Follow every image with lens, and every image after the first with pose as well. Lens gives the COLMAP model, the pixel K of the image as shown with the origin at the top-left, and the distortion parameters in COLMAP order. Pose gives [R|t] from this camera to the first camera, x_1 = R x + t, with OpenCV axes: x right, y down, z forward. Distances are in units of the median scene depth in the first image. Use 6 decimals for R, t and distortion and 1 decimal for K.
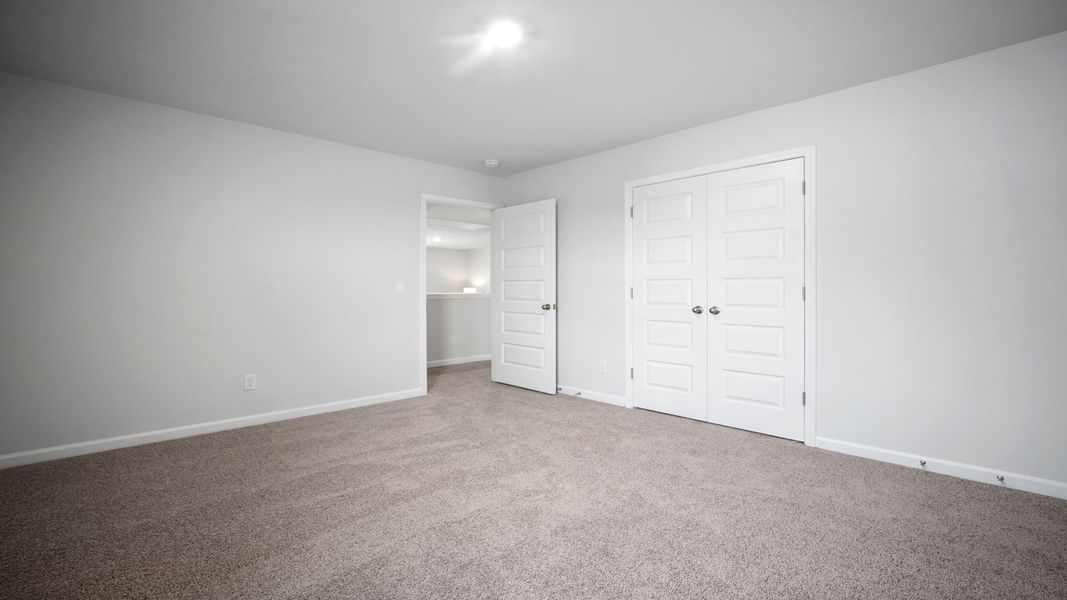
lens RADIAL K [[477.0, 0, 538.4], [0, 477.0, 297.5], [0, 0, 1]] dist [-0.003013, -0.000165]
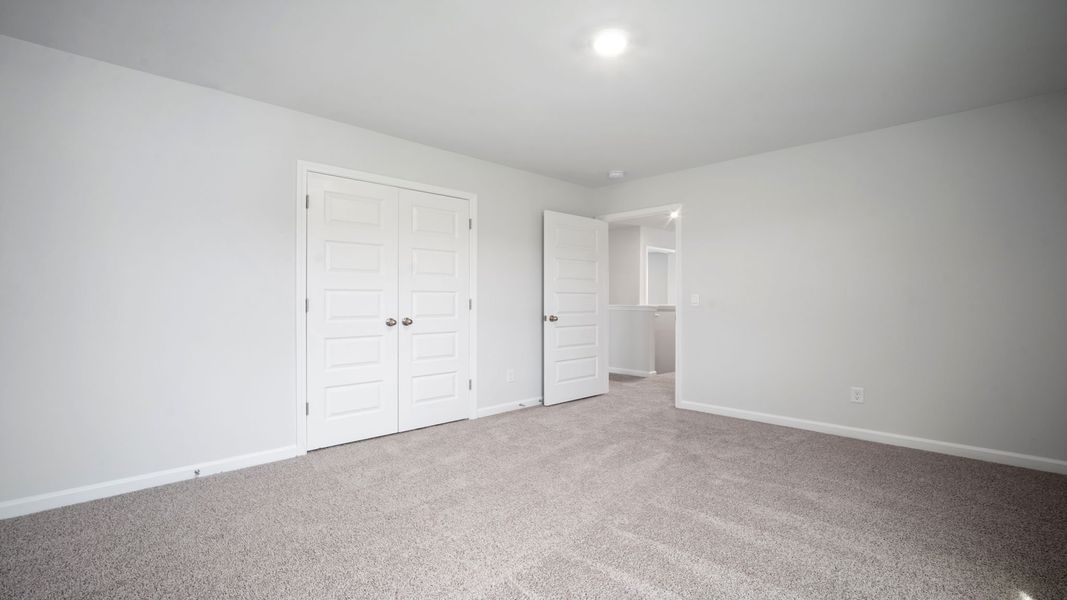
lens RADIAL K [[477.0, 0, 538.4], [0, 477.0, 297.5], [0, 0, 1]] dist [-0.003013, -0.000165]
pose [[0.036412, 0.011954, 0.999265, -0.661372], [0.021984, 0.999677, -0.012760, -0.005832], [-0.999095, 0.022433, 0.036138, 0.680274]]
